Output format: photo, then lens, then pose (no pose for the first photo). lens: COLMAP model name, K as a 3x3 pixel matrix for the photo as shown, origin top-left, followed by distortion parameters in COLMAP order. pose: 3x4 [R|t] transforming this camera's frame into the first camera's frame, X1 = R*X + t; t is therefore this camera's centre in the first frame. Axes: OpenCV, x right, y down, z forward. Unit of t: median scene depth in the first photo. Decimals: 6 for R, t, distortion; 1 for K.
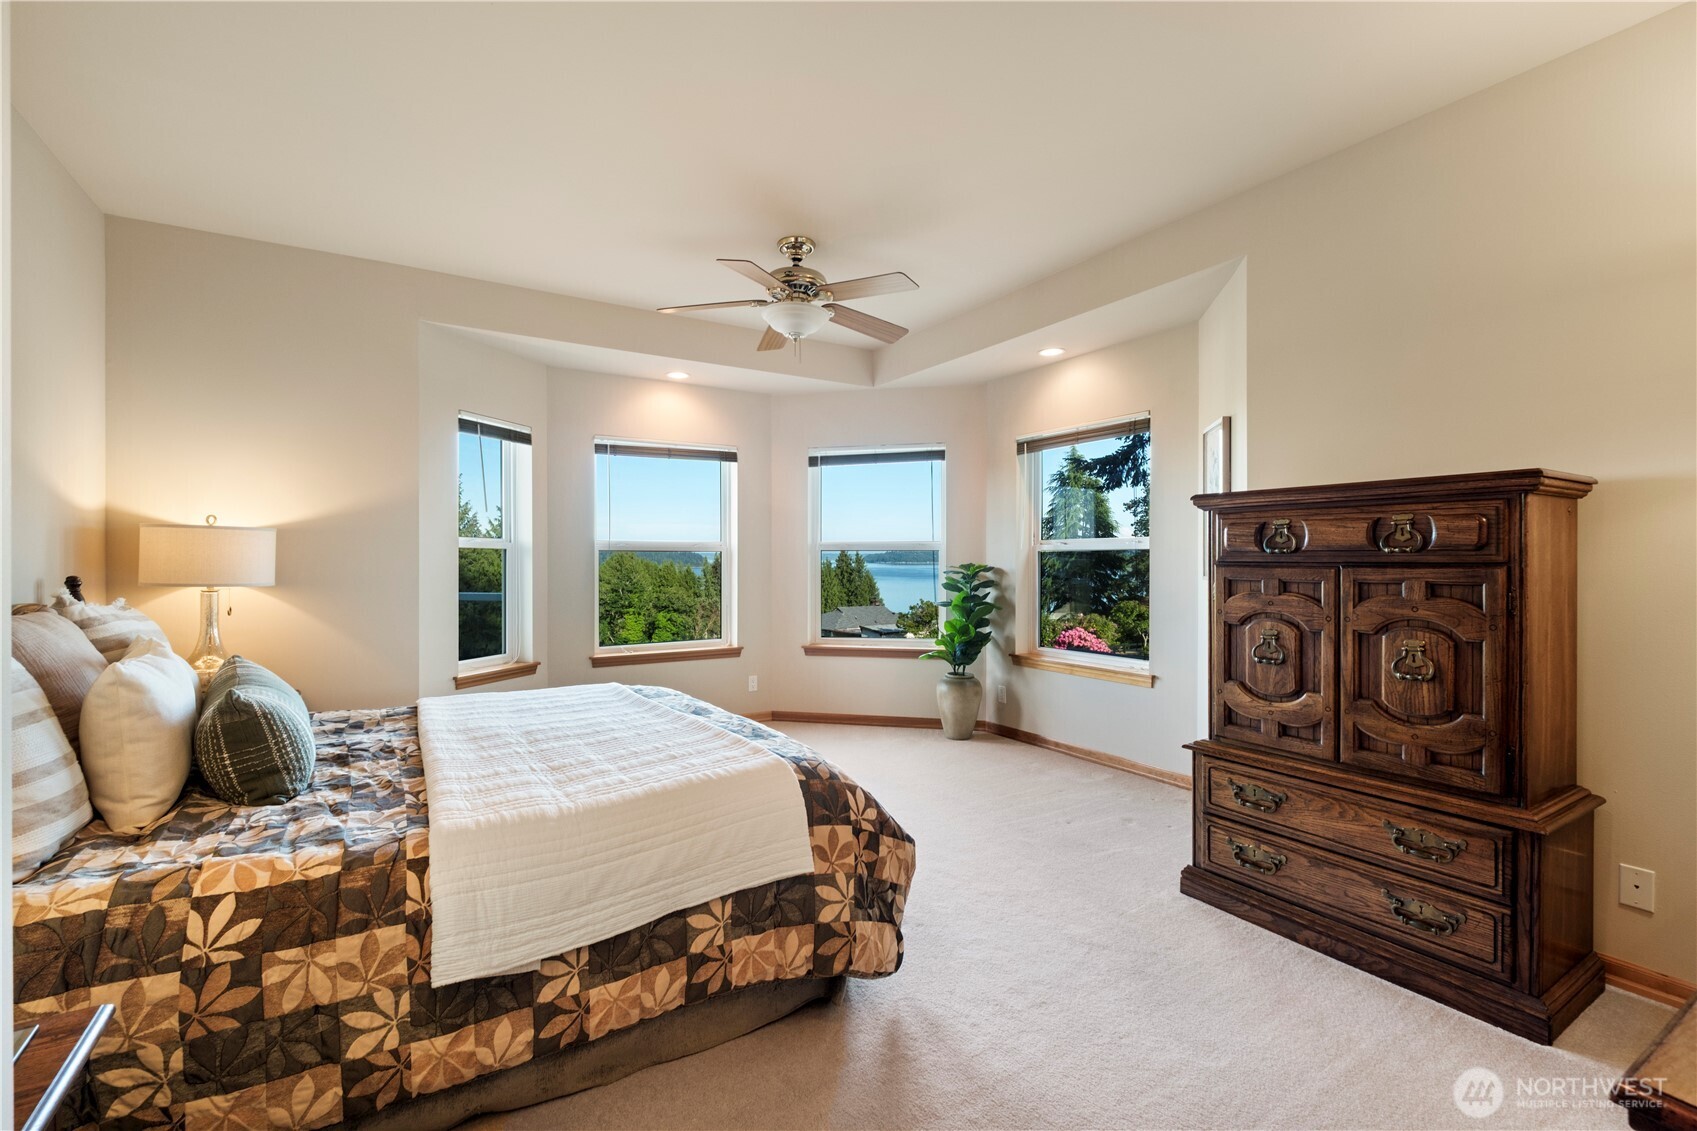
lens RADIAL K [[737.8, 0, 859.1], [0, 737.8, 563.6], [0, 0, 1]] dist [0.001105, -0.003683]
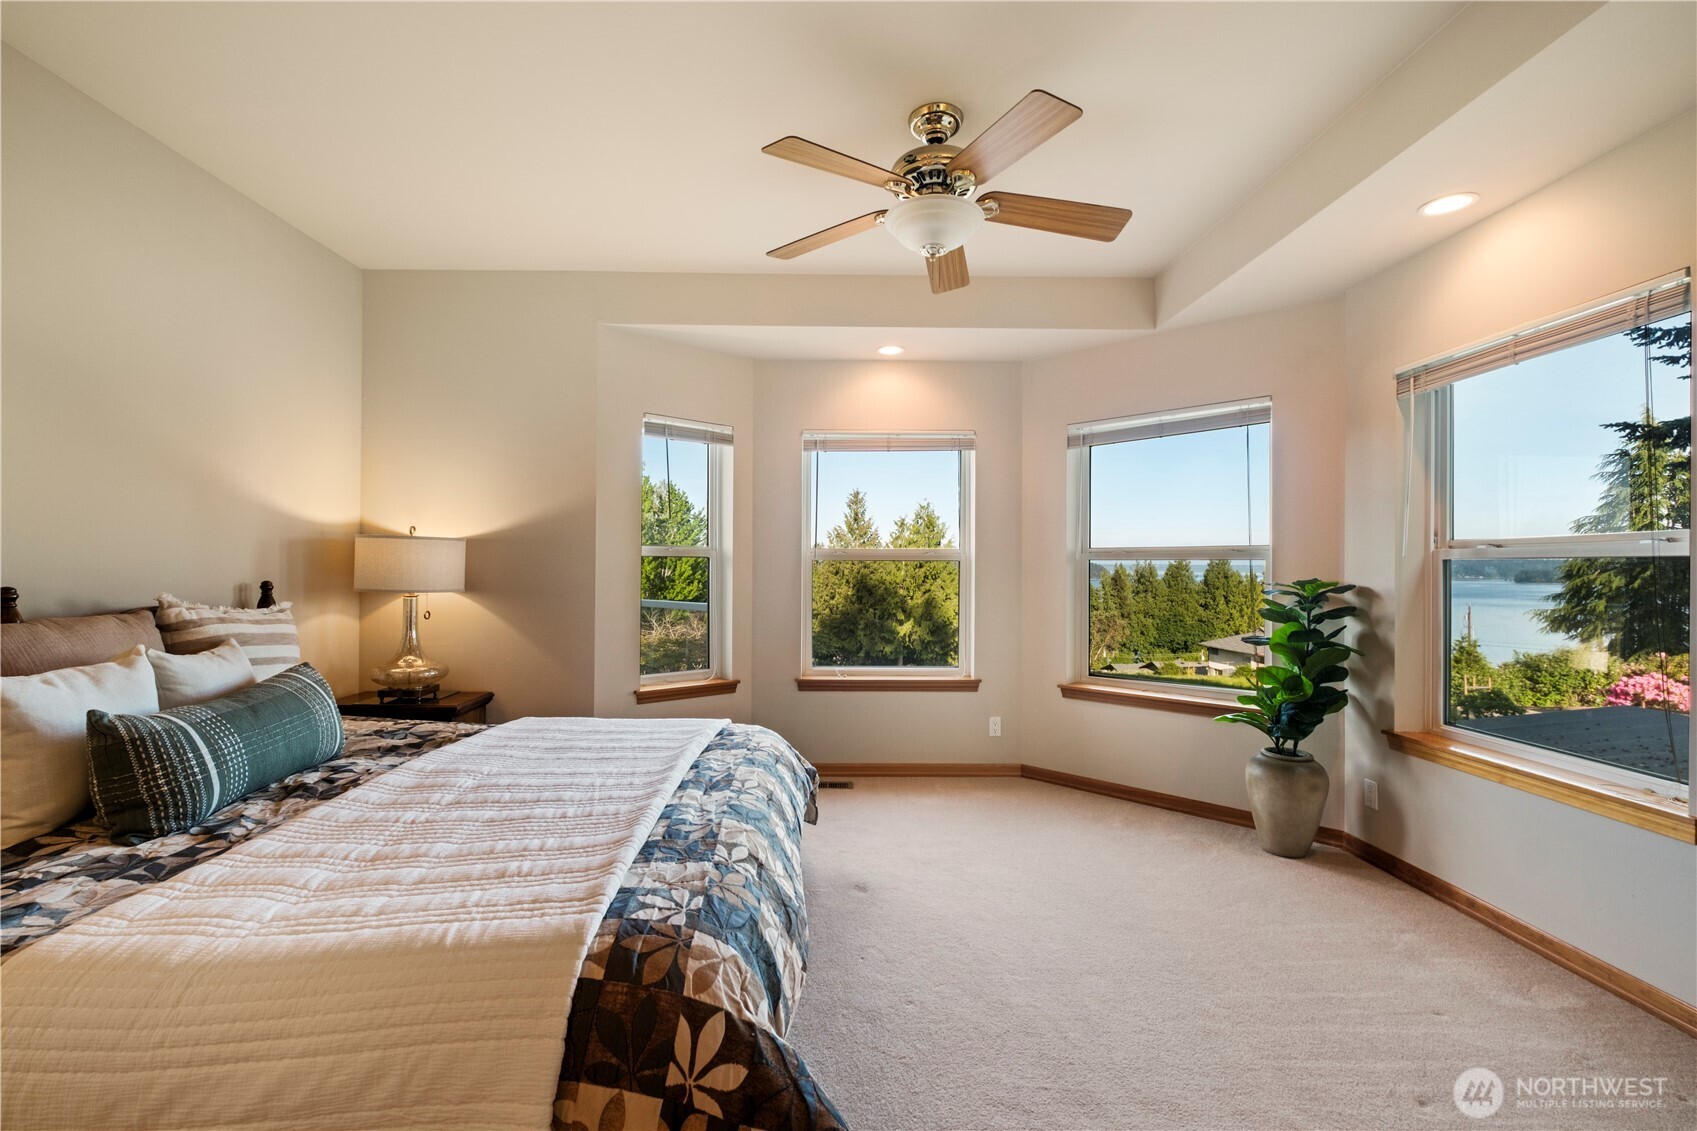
lens RADIAL K [[737.8, 0, 844.4], [0, 737.8, 566.1], [0, 0, 1]] dist [0.001105, -0.003683]
pose [[0.852318, 0.003932, -0.523010, 0.145121], [-0.009751, 0.999917, -0.008373, -0.002533], [0.522933, 0.012236, 0.852286, 0.254729]]
